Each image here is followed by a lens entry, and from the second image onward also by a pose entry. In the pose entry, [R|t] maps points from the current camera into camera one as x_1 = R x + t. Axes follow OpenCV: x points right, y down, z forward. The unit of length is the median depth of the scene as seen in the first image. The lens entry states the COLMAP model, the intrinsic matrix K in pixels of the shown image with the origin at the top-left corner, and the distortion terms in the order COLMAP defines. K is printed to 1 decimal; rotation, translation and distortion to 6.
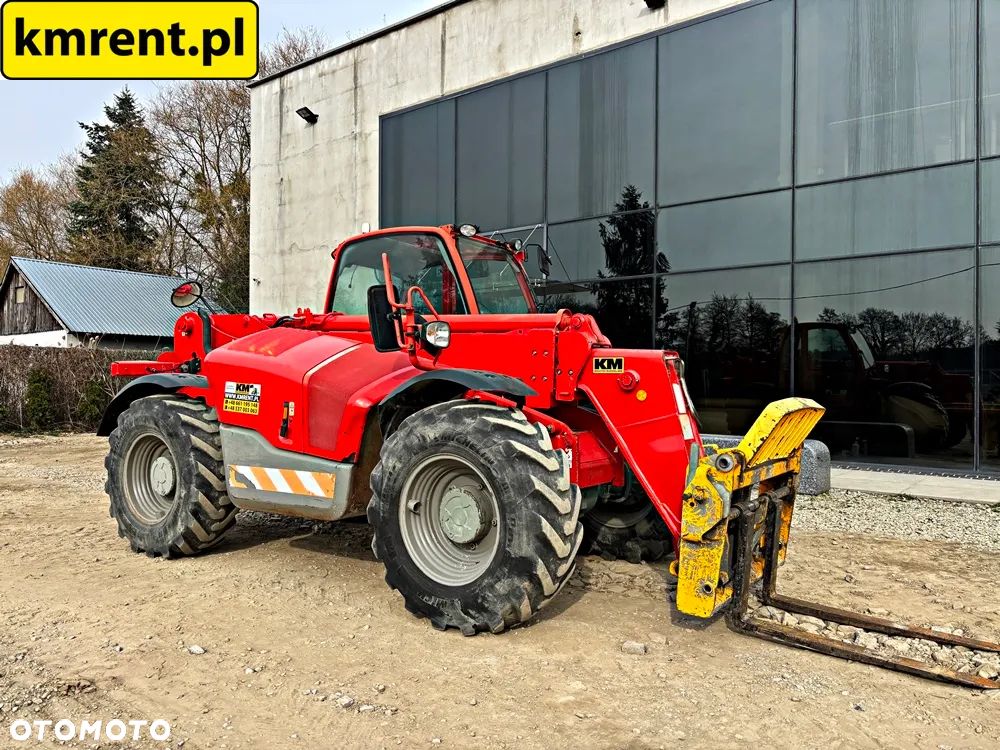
lens RADIAL K [[755.8, 0, 495.0], [0, 755.8, 372.9], [0, 0, 1]] dist [0.046406, -0.048262]
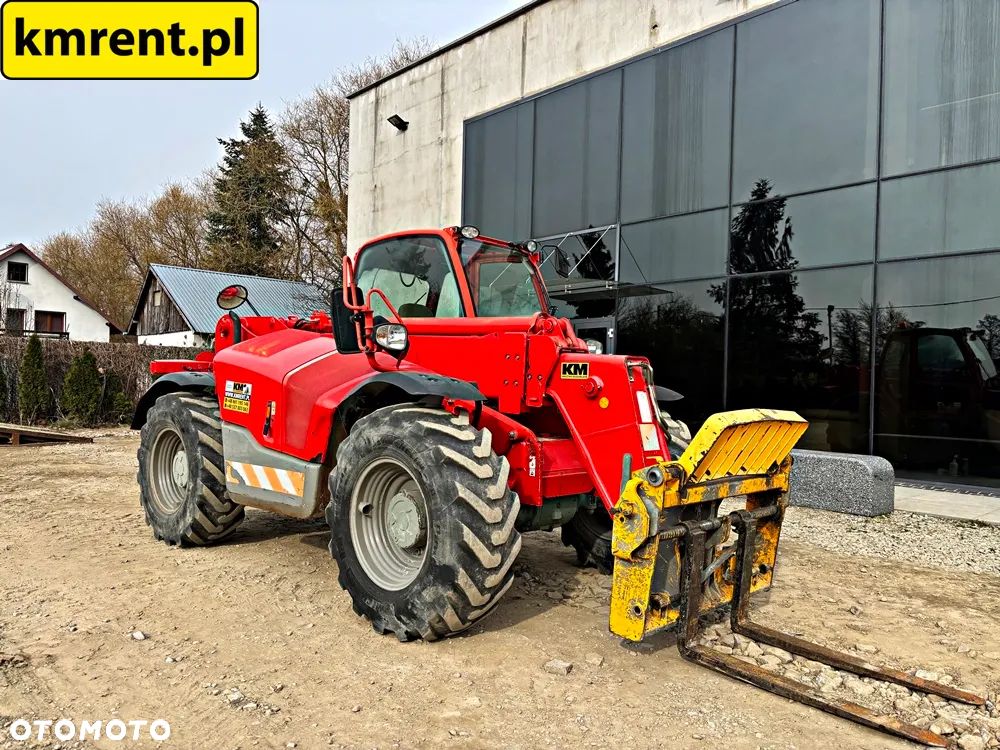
lens RADIAL K [[755.8, 0, 494.7], [0, 755.8, 378.3], [0, 0, 1]] dist [0.046406, -0.048262]
pose [[0.985907, 0.017323, -0.166397, 0.174573], [-0.016894, 0.999849, 0.003996, -0.002063], [0.166441, -0.001129, 0.986051, 0.031972]]
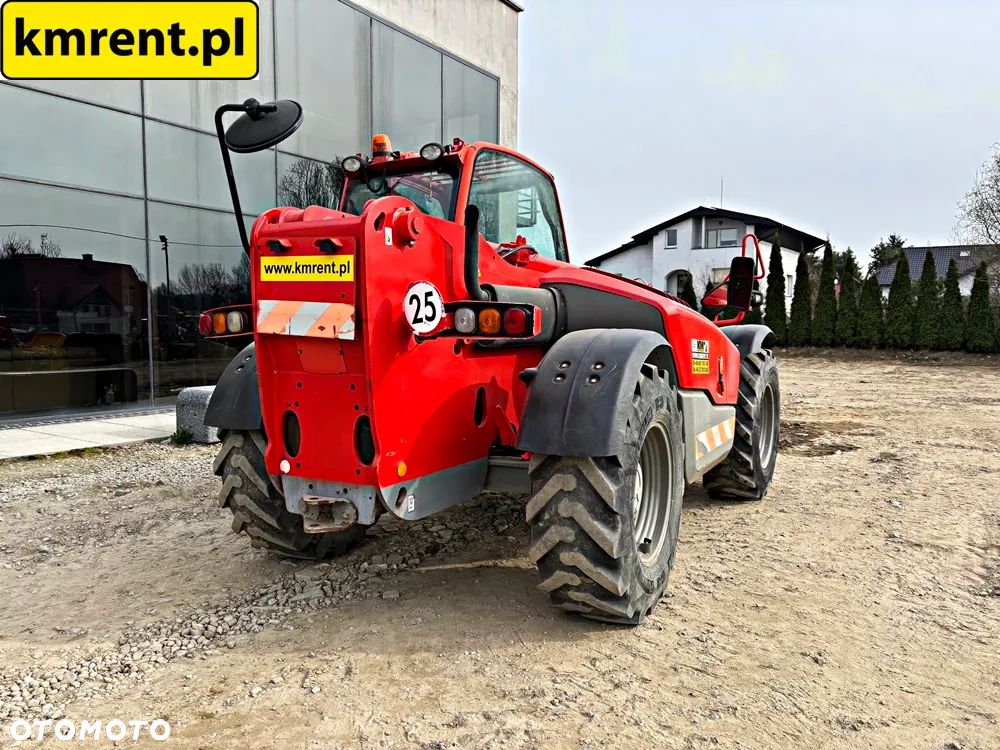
lens RADIAL K [[755.8, 0, 495.0], [0, 755.8, 375.0], [0, 0, 1]] dist [0.046406, -0.048262]
pose [[-0.102330, -0.072021, 0.992140, -1.110464], [-0.015456, 0.997370, 0.070806, -0.004419], [-0.994630, -0.008089, -0.103174, 1.245767]]
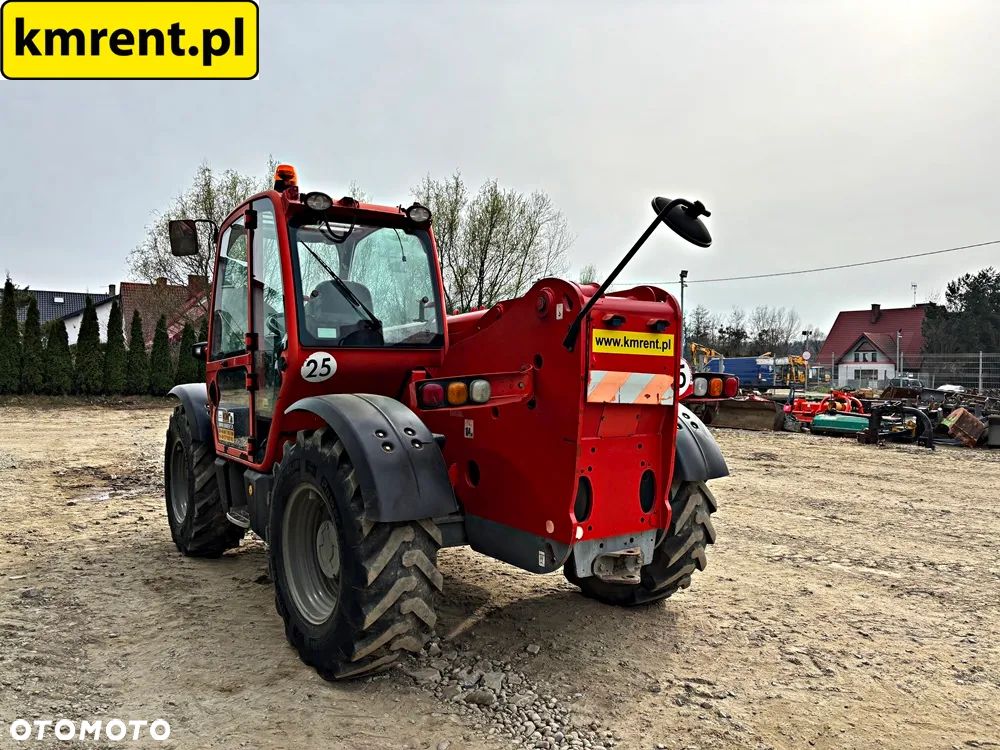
lens RADIAL K [[755.8, 0, 495.9], [0, 755.8, 376.1], [0, 0, 1]] dist [0.046406, -0.048262]
pose [[-0.937438, -0.011801, 0.347952, -0.627848], [-0.013138, 0.999913, -0.001483, -0.011694], [-0.347904, -0.005961, -0.937511, 1.978256]]
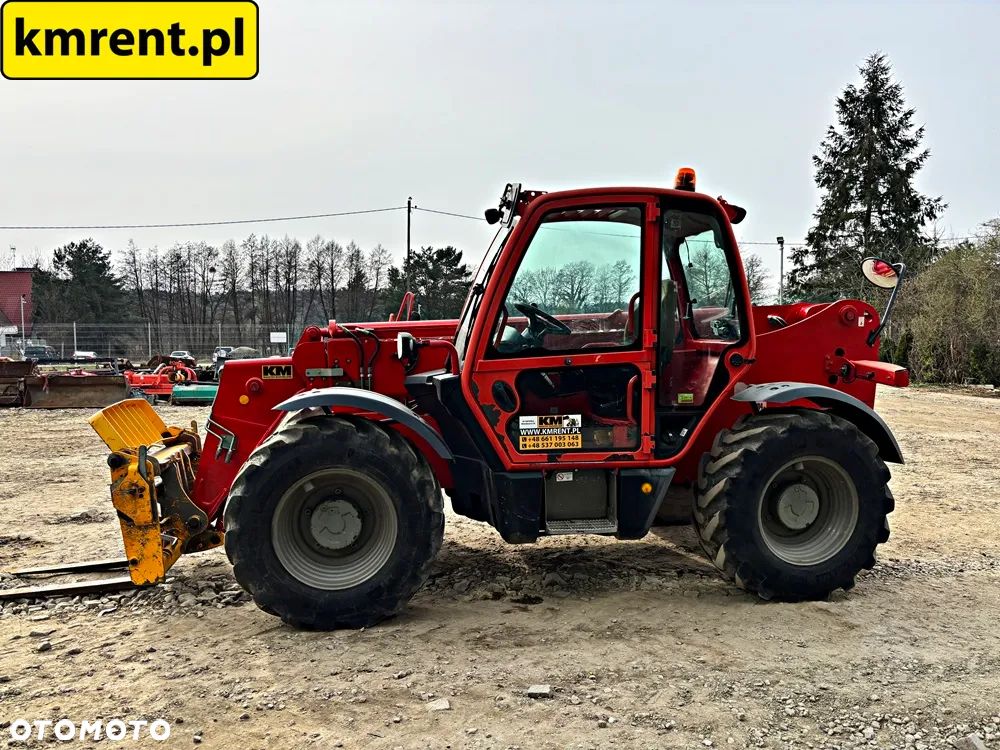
lens RADIAL K [[755.8, 0, 492.6], [0, 755.8, 377.6], [0, 0, 1]] dist [0.046406, -0.048262]
pose [[-0.716477, 0.036641, -0.696648, 0.626957], [0.008286, 0.998996, 0.044021, -0.042082], [0.697561, 0.025768, -0.716061, 1.752083]]
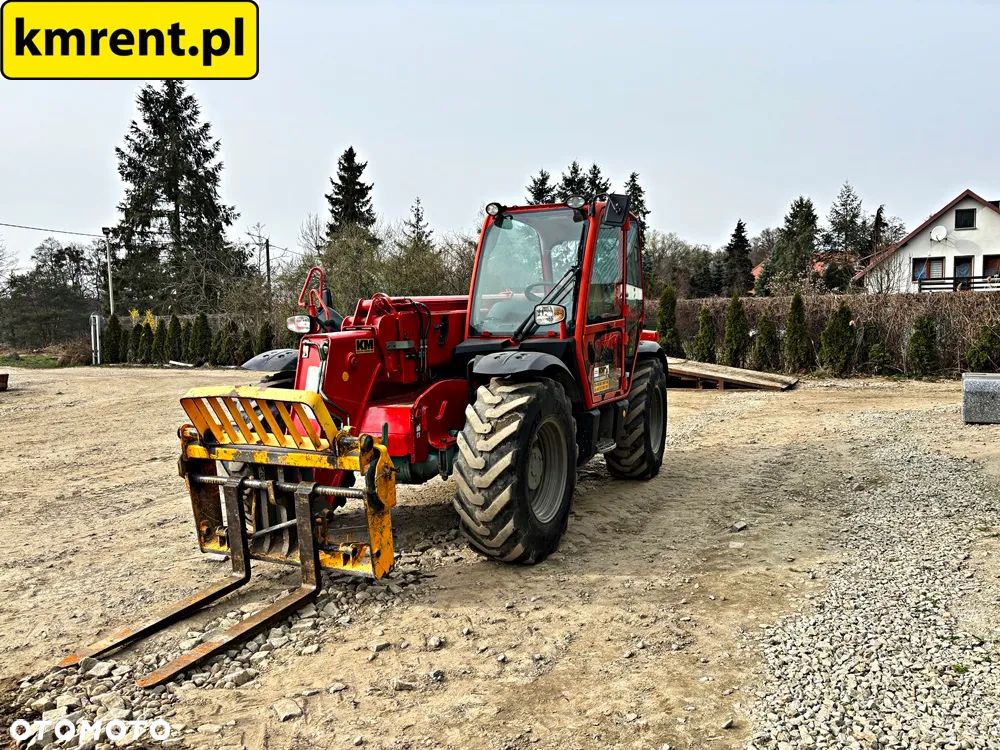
lens RADIAL K [[755.8, 0, 494.4], [0, 755.8, 383.5], [0, 0, 1]] dist [0.046406, -0.048262]
pose [[0.162415, 0.068674, -0.984330, 1.082718], [0.030828, 0.996735, 0.074626, -0.027038], [0.986241, -0.042465, 0.159768, 0.877248]]
